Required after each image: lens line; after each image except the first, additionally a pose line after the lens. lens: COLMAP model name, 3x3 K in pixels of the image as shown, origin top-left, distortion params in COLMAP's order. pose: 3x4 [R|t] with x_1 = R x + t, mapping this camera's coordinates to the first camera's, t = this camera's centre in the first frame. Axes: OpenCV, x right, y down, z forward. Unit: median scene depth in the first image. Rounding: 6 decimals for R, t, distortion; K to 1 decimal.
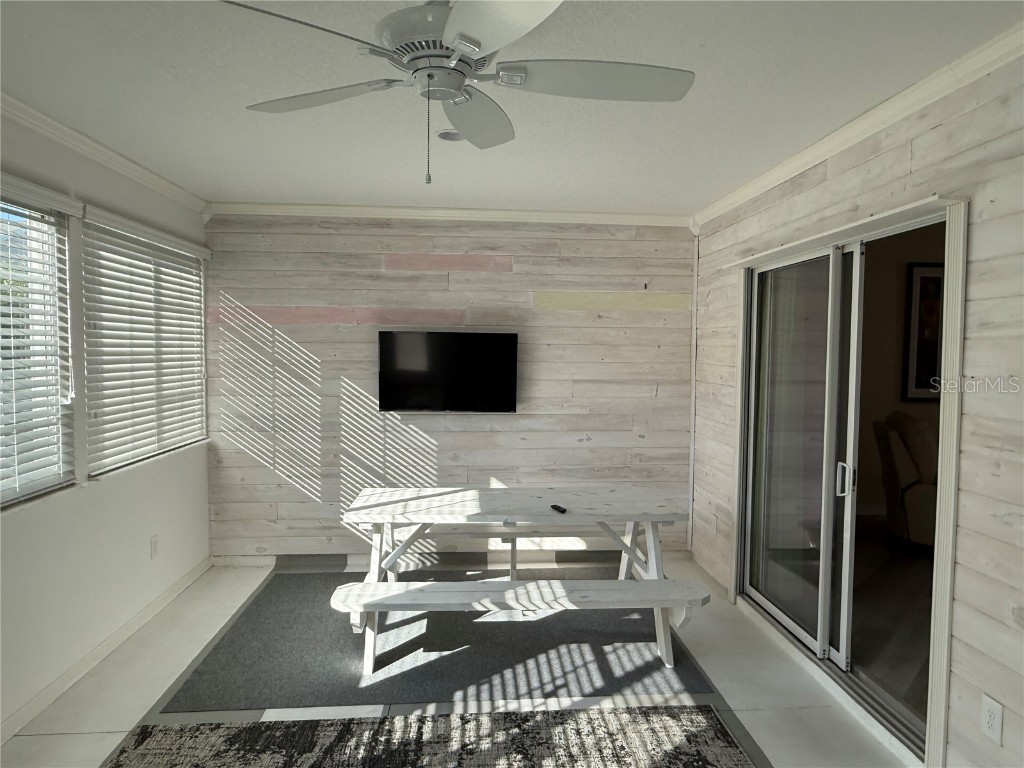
lens RADIAL K [[691.4, 0, 512.0], [0, 691.4, 384.0], [0, 0, 1]] dist [0.000898, -0.000062]
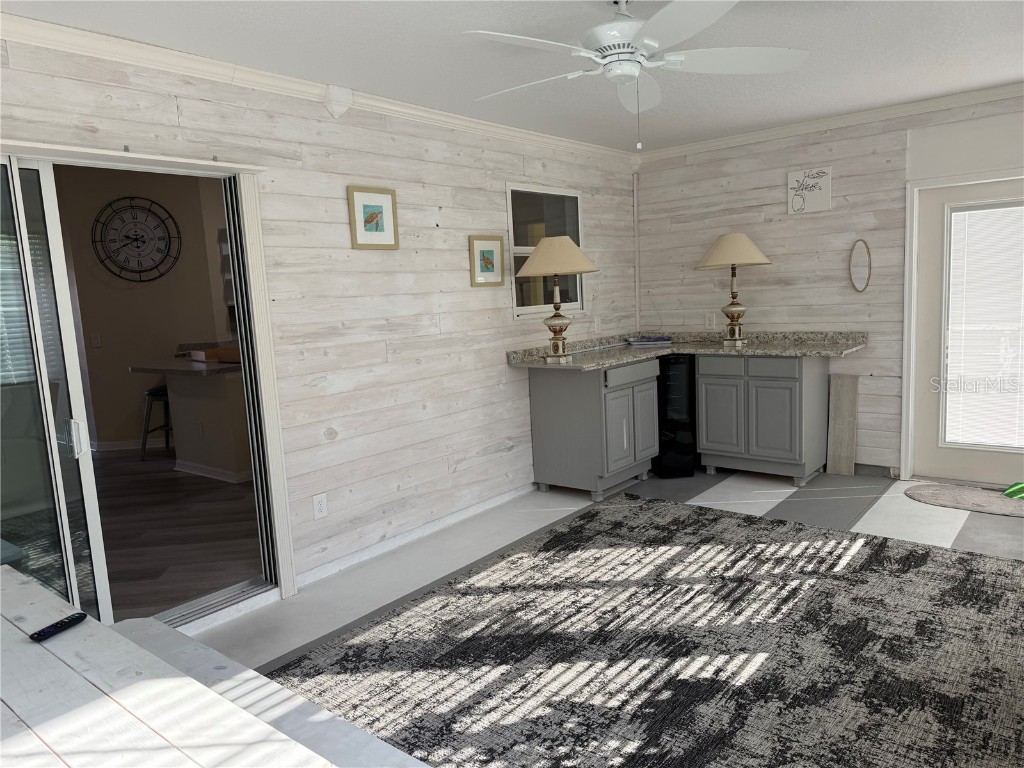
lens RADIAL K [[713.6, 0, 512.0], [0, 713.6, 384.0], [0, 0, 1]] dist [-0.000297, -0.001102]
pose [[-0.729870, -0.064088, 0.680575, -0.650296], [0.076343, 0.981725, 0.174319, -0.052803], [-0.679310, 0.179188, -0.711639, 1.545820]]
